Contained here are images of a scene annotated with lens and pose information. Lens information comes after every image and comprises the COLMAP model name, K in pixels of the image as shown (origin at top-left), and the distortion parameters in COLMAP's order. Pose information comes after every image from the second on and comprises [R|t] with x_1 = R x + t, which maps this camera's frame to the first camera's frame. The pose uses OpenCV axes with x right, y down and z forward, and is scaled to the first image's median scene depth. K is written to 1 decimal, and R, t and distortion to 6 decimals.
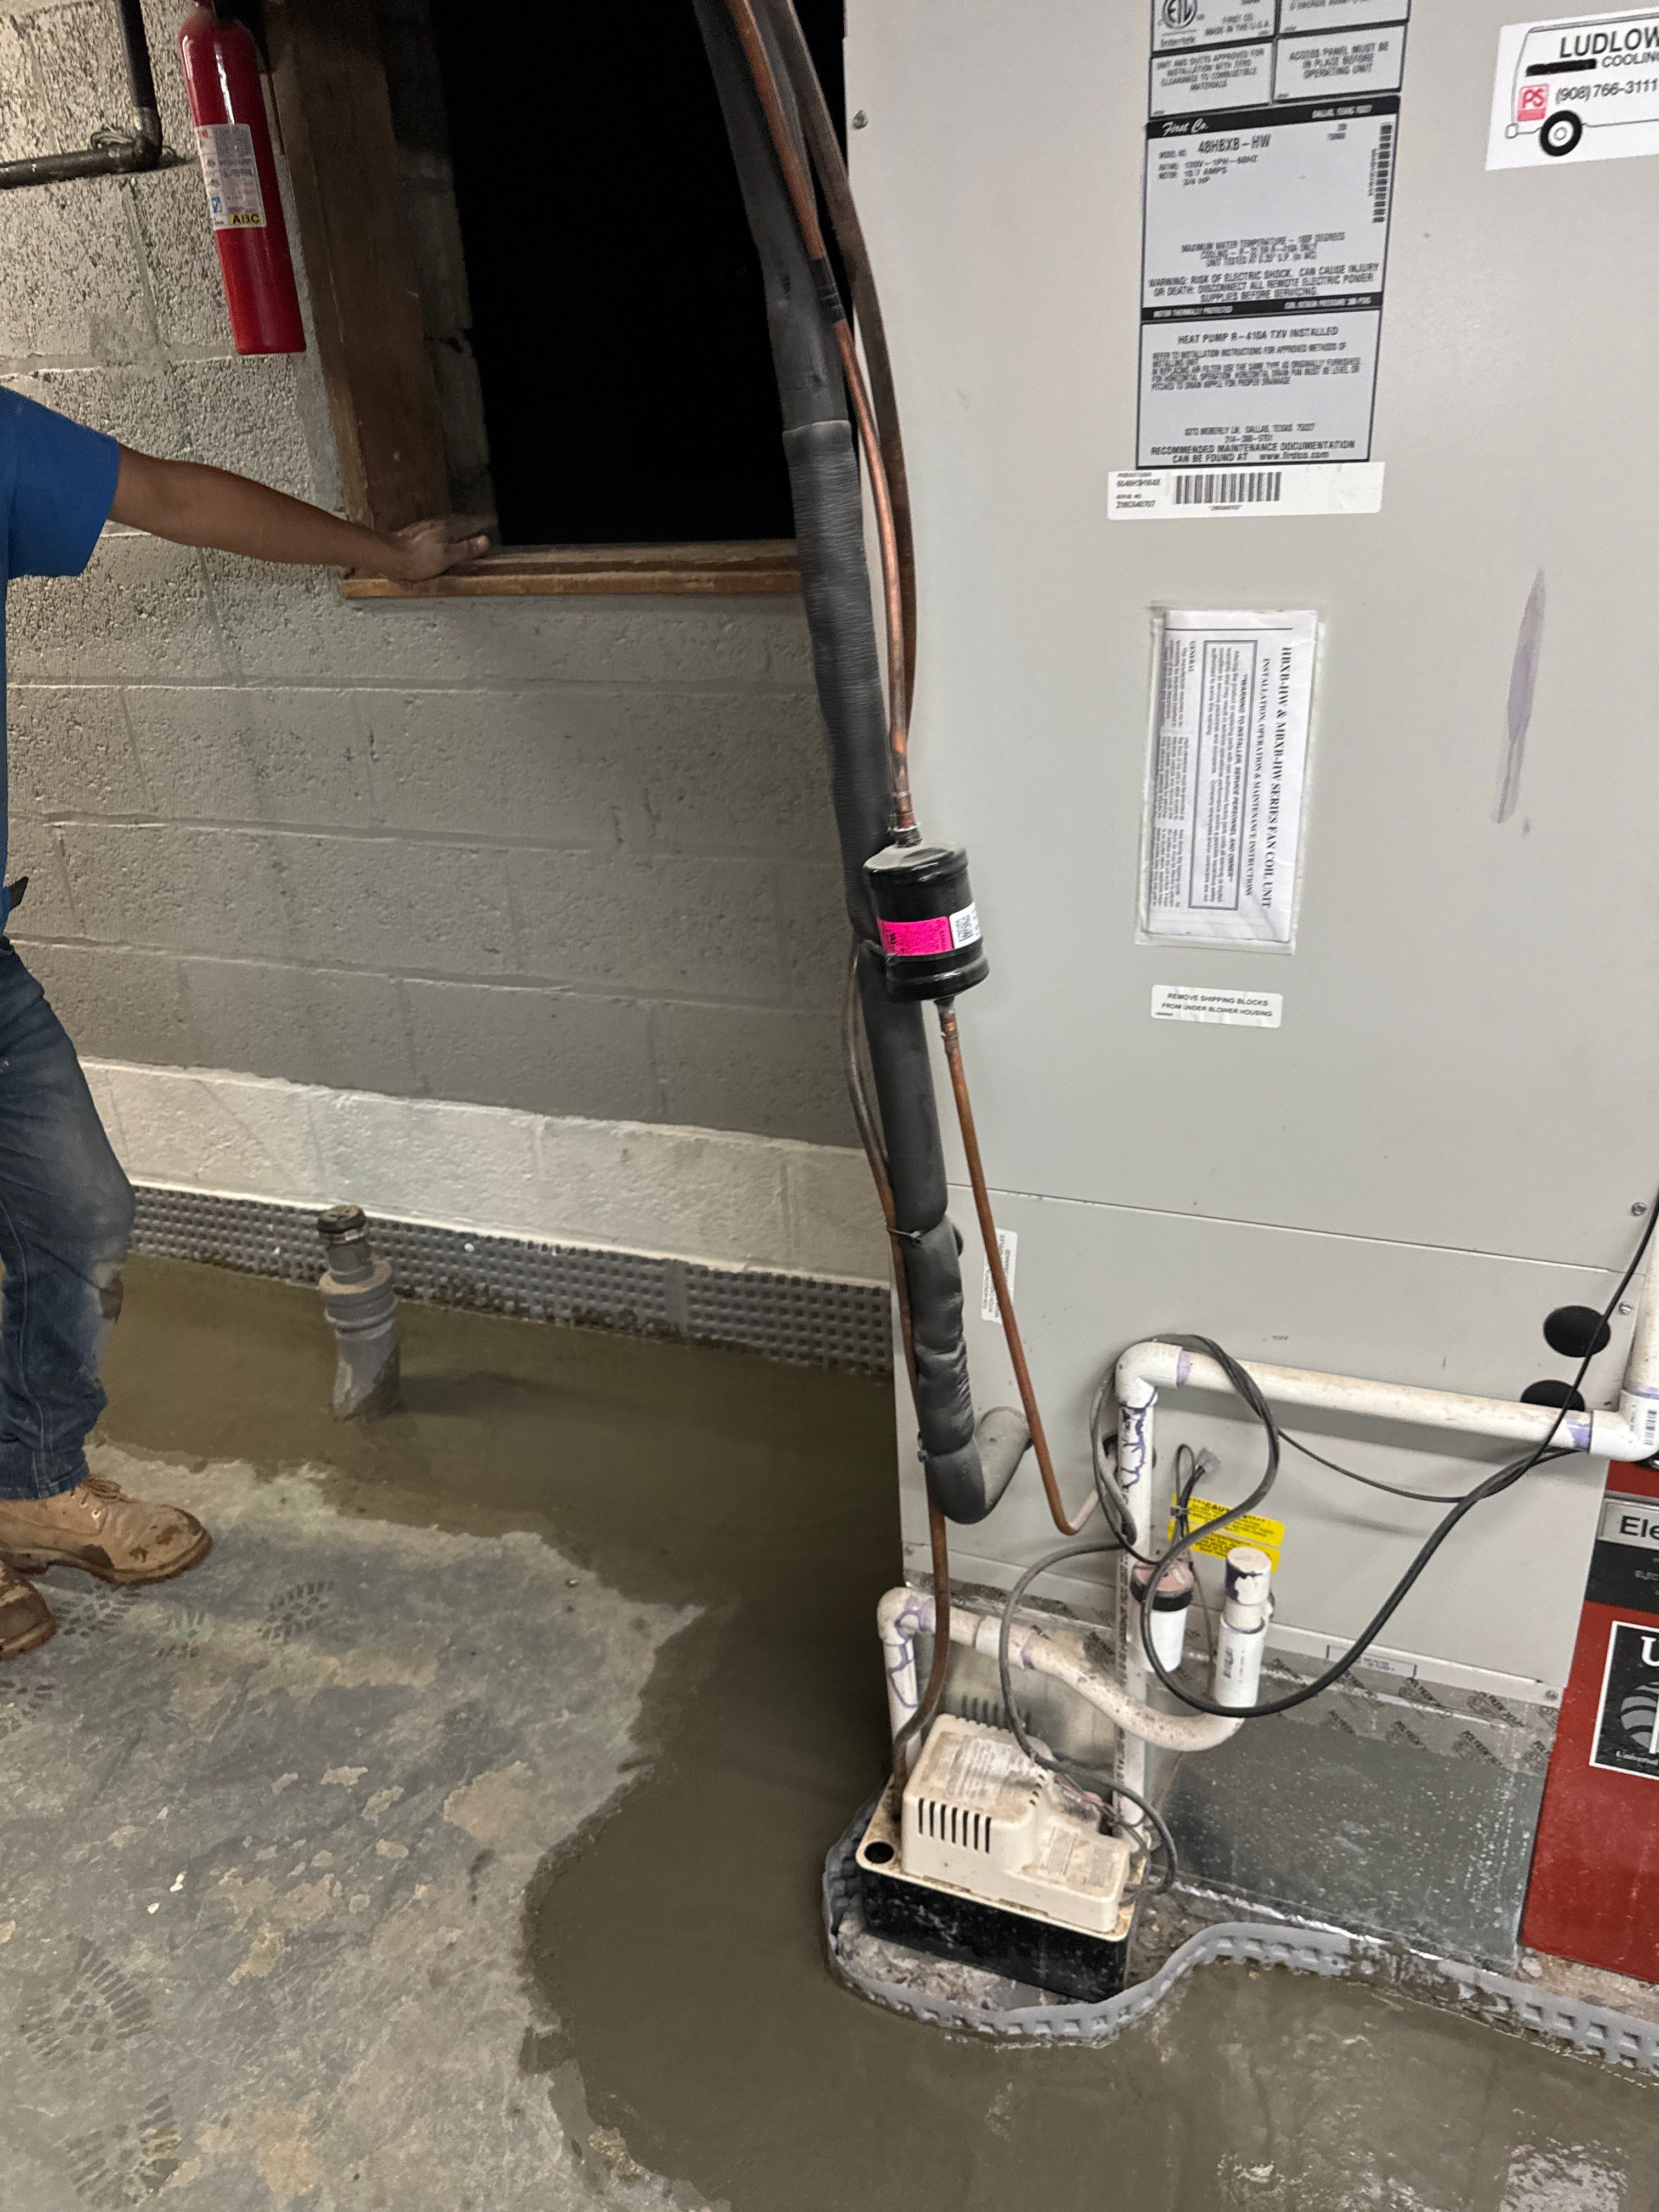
lens RADIAL K [[1581.3, 0, 810.6], [0, 1581.3, 1107.6], [0, 0, 1]] dist [0.005976, -0.014531]
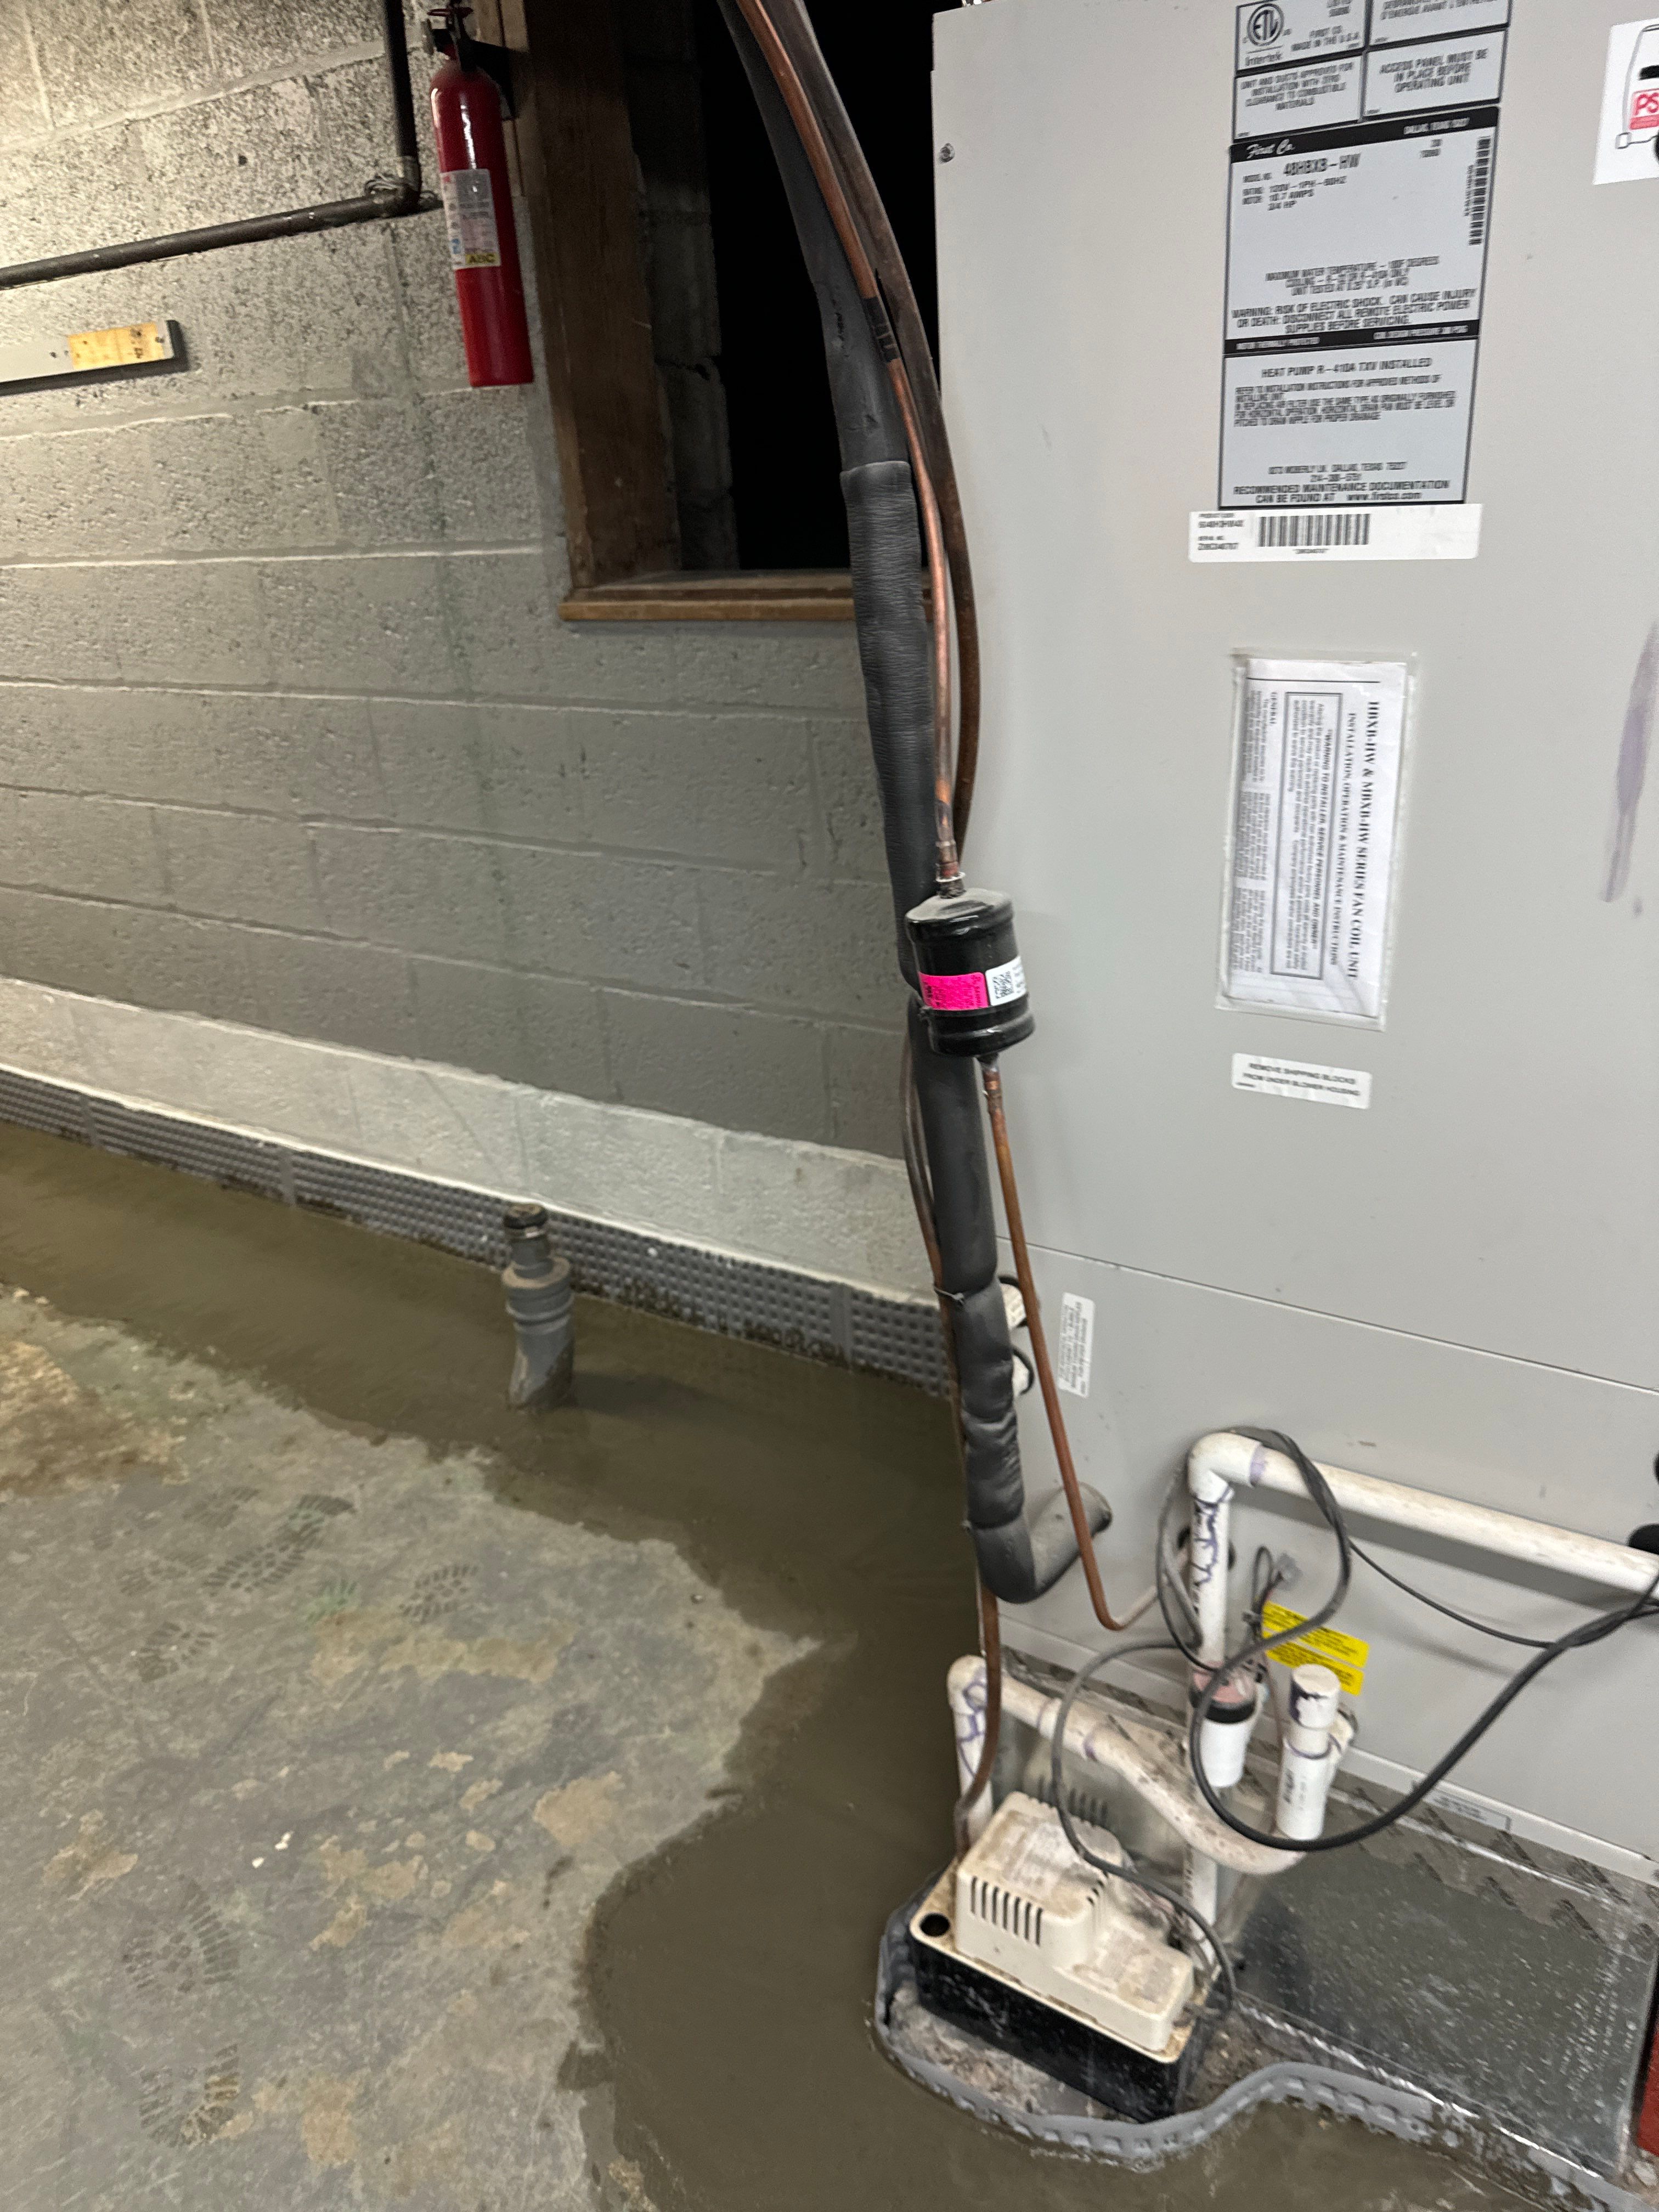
lens RADIAL K [[1581.3, 0, 821.6], [0, 1581.3, 1092.7], [0, 0, 1]] dist [0.005976, -0.014531]
pose [[0.980667, 0.067809, -0.183561, 0.120107], [-0.070468, 0.997482, -0.007991, -0.023619], [0.182557, 0.020772, 0.982976, 0.027807]]
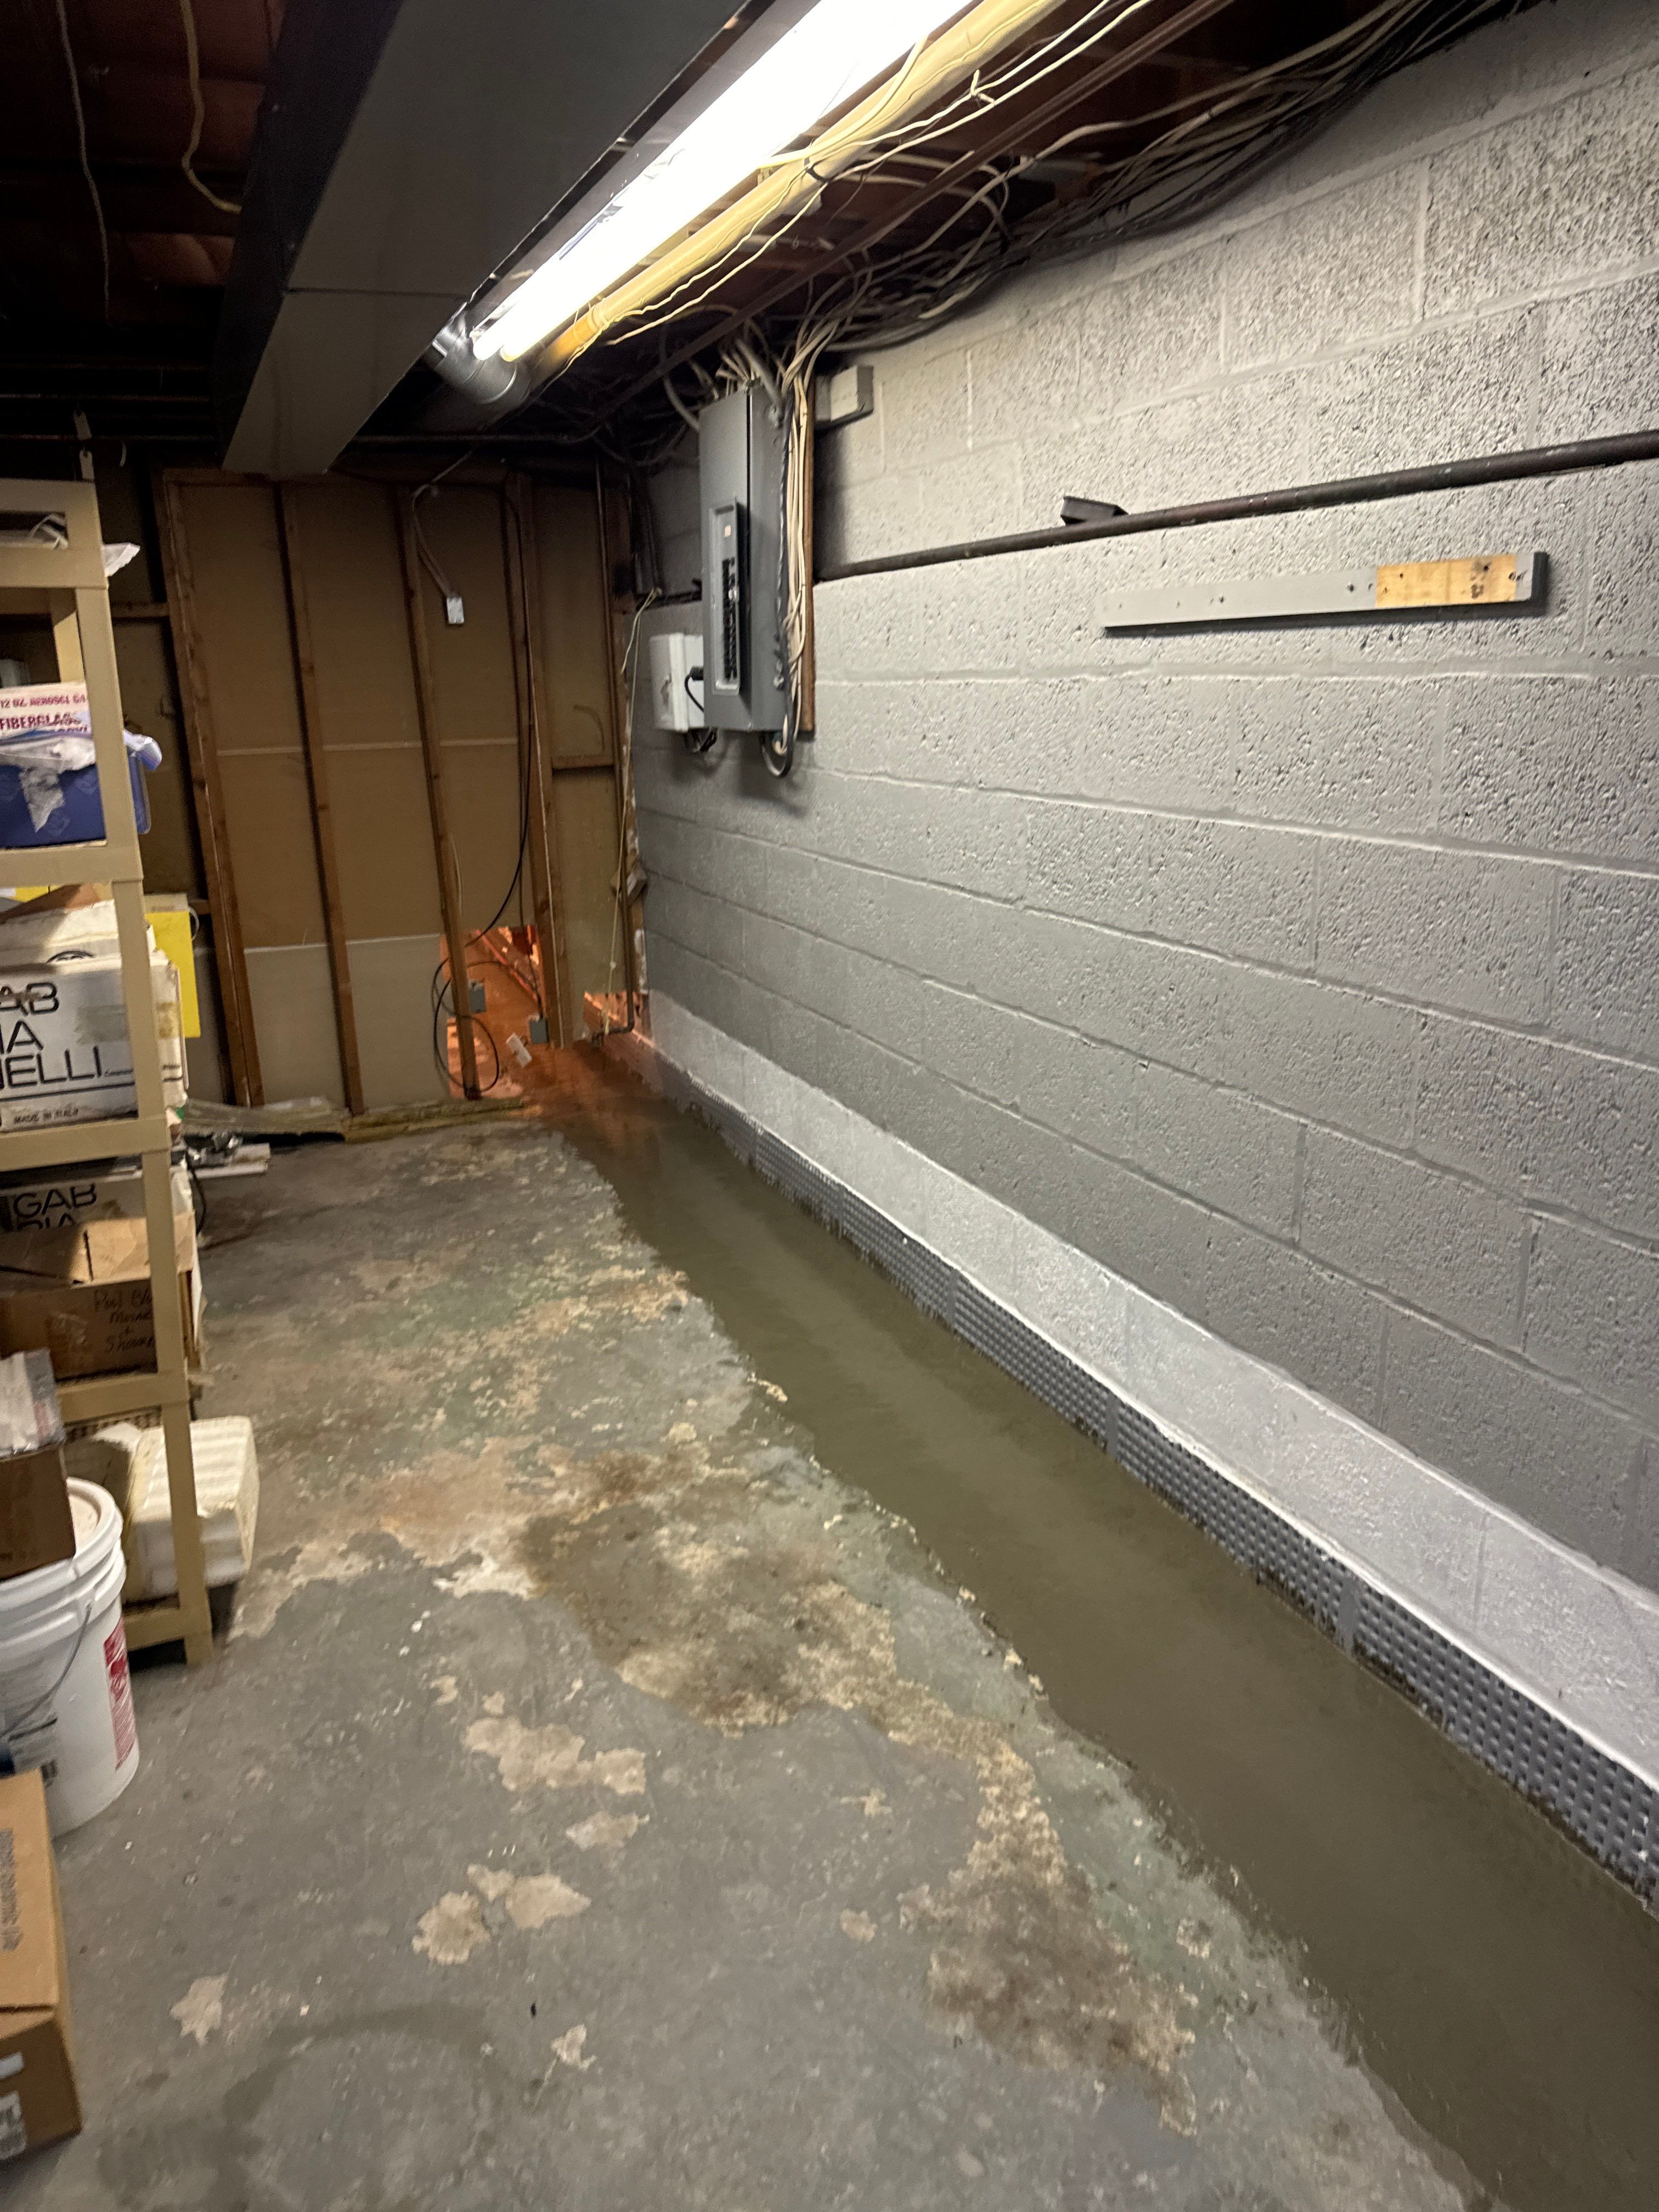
lens RADIAL K [[1581.3, 0, 822.8], [0, 1581.3, 1089.8], [0, 0, 1]] dist [0.005976, -0.014531]
pose [[0.692401, 0.225815, -0.685265, -0.342297], [-0.313468, 0.949591, -0.003815, -0.210563], [0.649860, 0.217451, 0.728284, 0.331475]]
